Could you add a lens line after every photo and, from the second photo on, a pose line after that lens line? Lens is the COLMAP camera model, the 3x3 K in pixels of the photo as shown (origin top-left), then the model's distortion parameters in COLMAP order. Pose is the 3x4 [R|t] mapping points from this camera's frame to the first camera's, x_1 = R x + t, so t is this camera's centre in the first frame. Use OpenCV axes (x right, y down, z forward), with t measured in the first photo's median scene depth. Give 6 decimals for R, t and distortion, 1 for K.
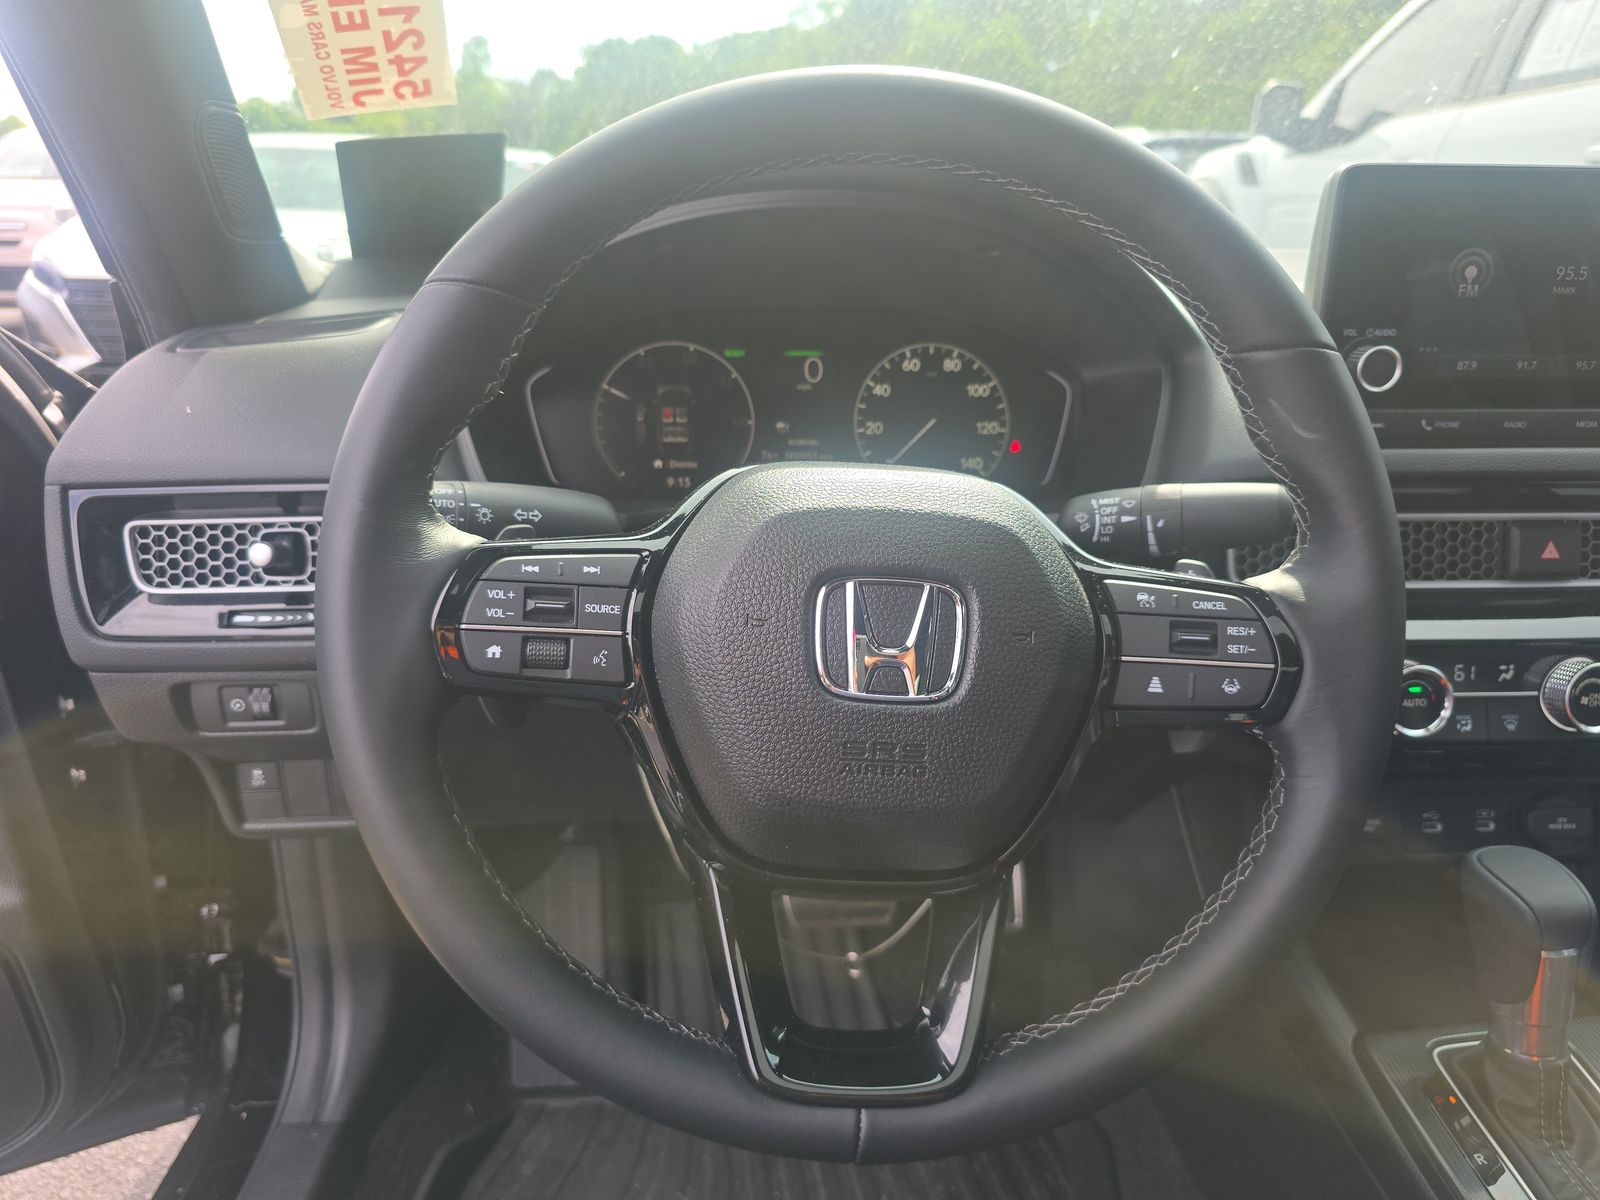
lens RADIAL K [[1078.9, 0, 800.0], [0, 1078.9, 600.0], [0, 0, 1]] dist [-0.005306, -0.002458]
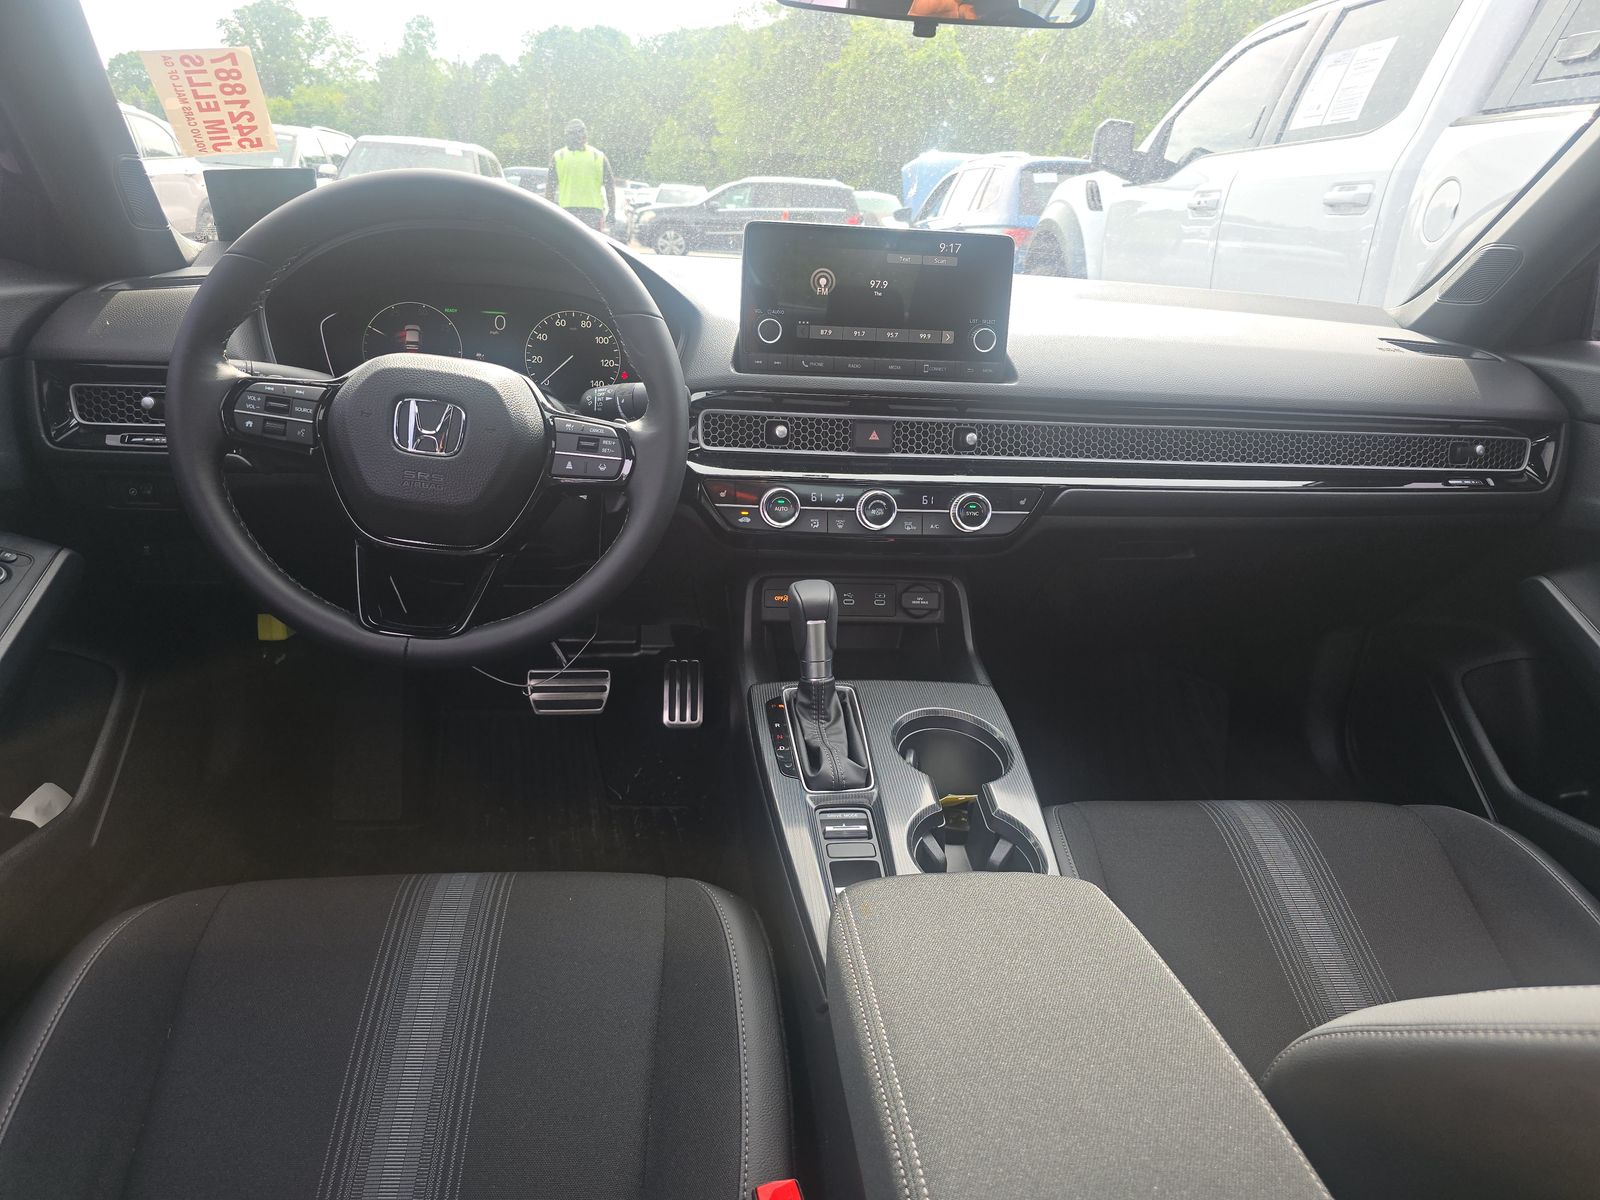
lens RADIAL K [[1081.1, 0, 800.0], [0, 1081.1, 600.0], [0, 0, 1]] dist [0.006745, 0.023402]
pose [[0.998000, 0.035373, 0.052392, 0.415017], [-0.035454, 0.999371, 0.000620, 0.204175], [-0.052337, -0.002477, 0.998626, -0.720306]]
